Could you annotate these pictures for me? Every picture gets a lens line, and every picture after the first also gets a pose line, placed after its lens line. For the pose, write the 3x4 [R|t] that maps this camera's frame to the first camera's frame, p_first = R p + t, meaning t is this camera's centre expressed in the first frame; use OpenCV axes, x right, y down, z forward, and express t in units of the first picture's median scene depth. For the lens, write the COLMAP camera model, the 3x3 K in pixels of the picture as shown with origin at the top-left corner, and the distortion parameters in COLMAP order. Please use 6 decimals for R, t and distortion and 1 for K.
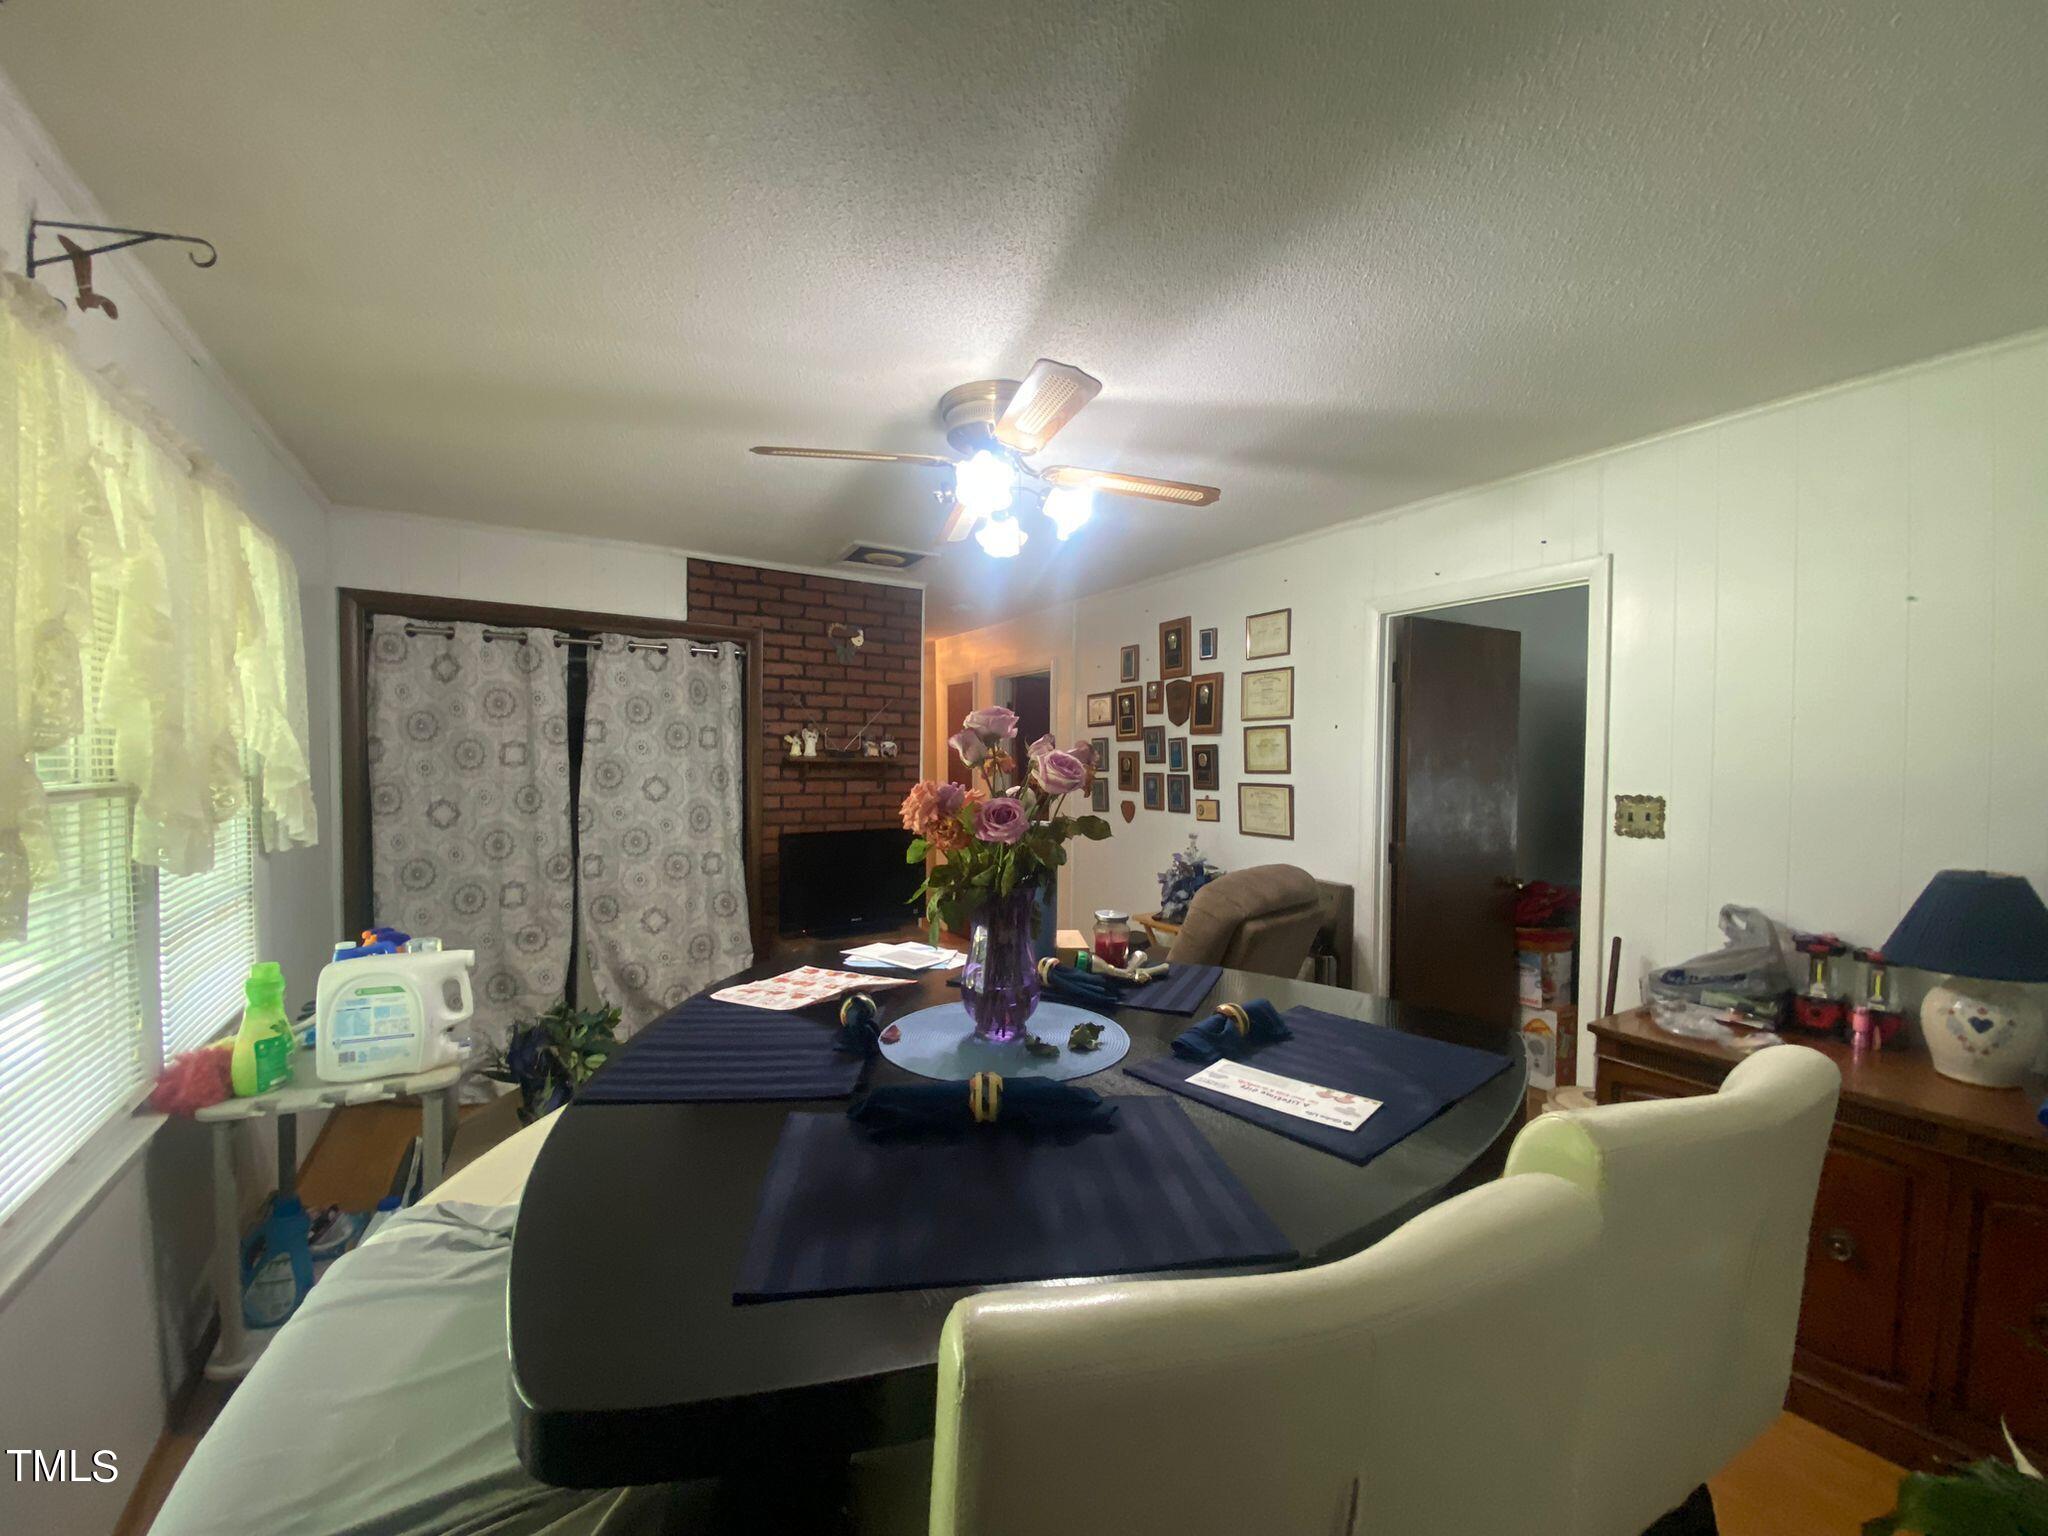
lens RADIAL K [[805.8, 0, 1022.6], [0, 805.8, 772.7], [0, 0, 1]] dist [-0.000325, -0.000106]
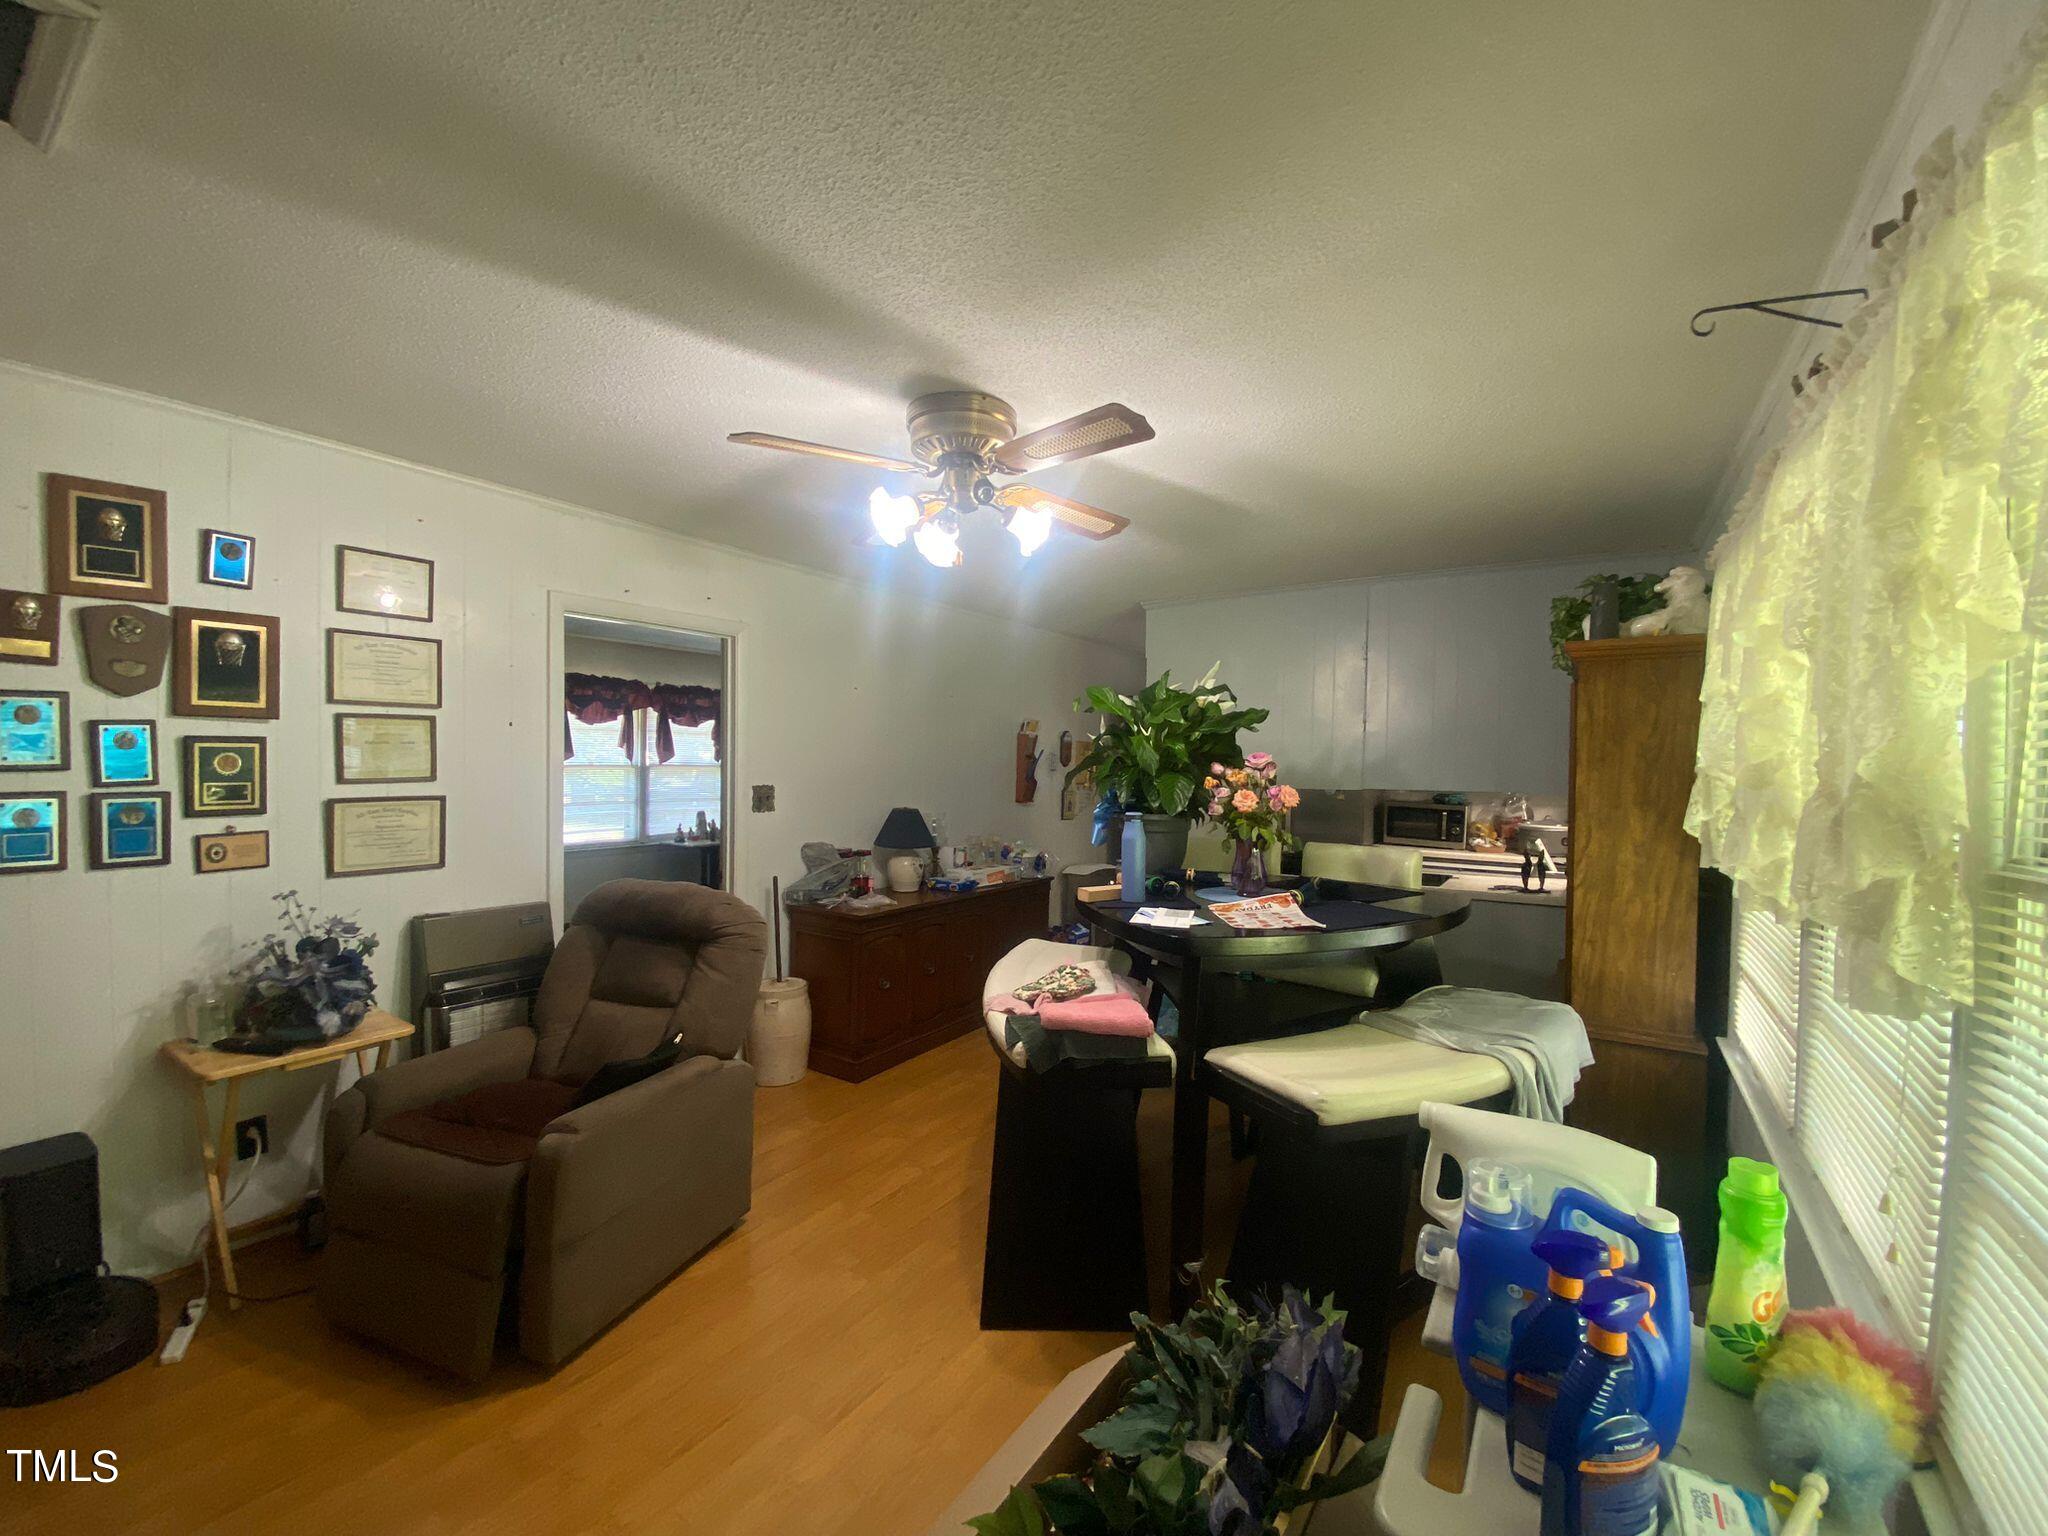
lens RADIAL K [[839.7, 0, 1006.4], [0, 839.7, 775.4], [0, 0, 1]] dist [-0.000523, 0.000083]
pose [[-0.394036, -0.025821, 0.918732, -0.329667], [0.006299, 0.999506, 0.030792, -0.013737], [-0.919074, 0.017920, -0.393678, 0.450893]]
